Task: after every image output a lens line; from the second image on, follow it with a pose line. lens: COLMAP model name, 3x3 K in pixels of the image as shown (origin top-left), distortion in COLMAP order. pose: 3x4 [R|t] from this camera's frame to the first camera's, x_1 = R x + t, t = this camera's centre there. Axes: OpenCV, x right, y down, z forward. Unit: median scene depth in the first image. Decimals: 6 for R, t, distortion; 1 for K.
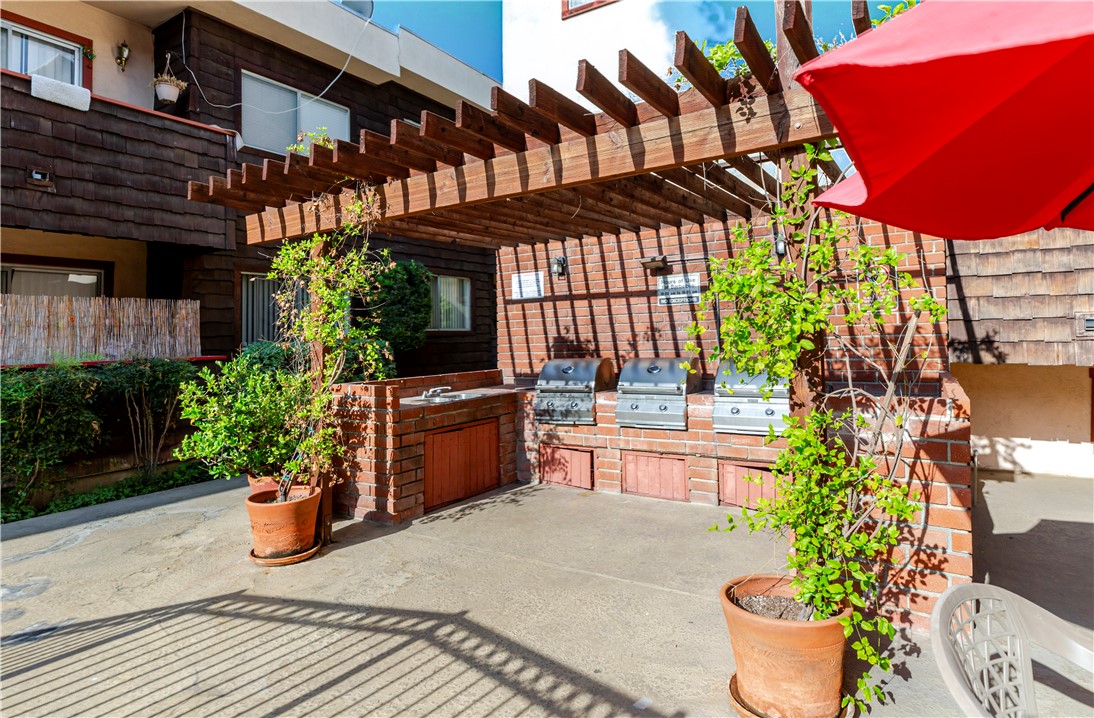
lens RADIAL K [[620.2, 0, 547.7], [0, 620.2, 319.1], [0, 0, 1]] dist [0.001646, -0.000186]
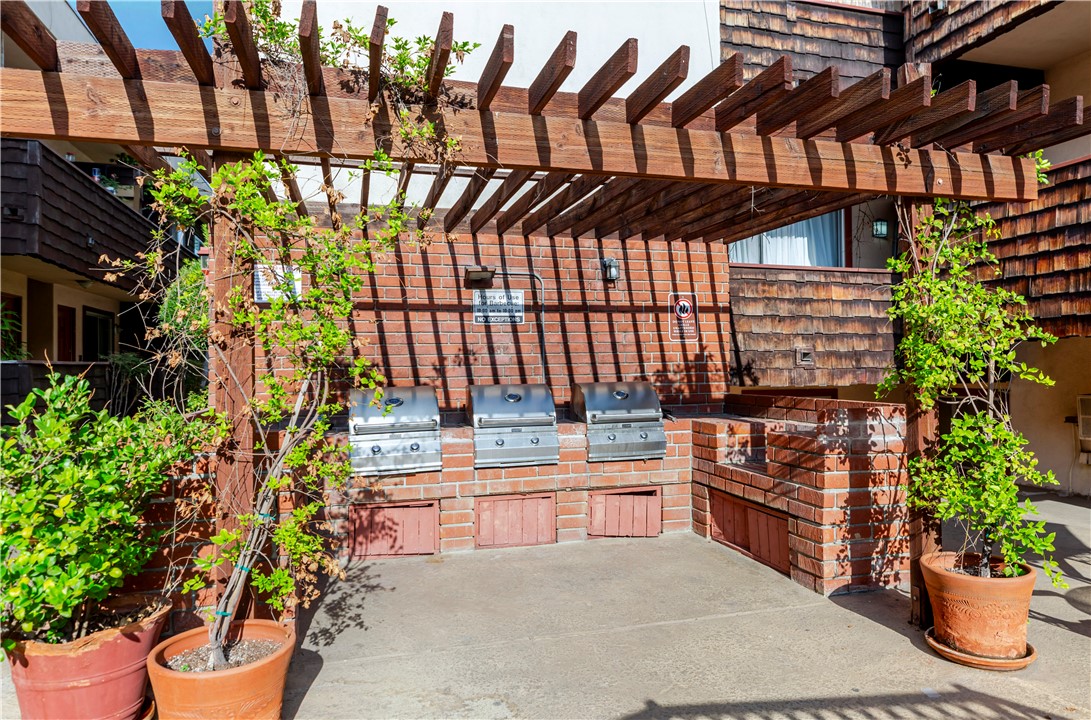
lens RADIAL K [[720.7, 0, 545.5], [0, 720.7, 360.0], [0, 0, 1]] dist [0.005798, 0.000721]
pose [[0.646185, 0.021285, 0.762884, -0.528283], [-0.029092, 0.999571, -0.003247, 0.028963], [-0.762626, -0.020096, 0.646527, 0.302340]]
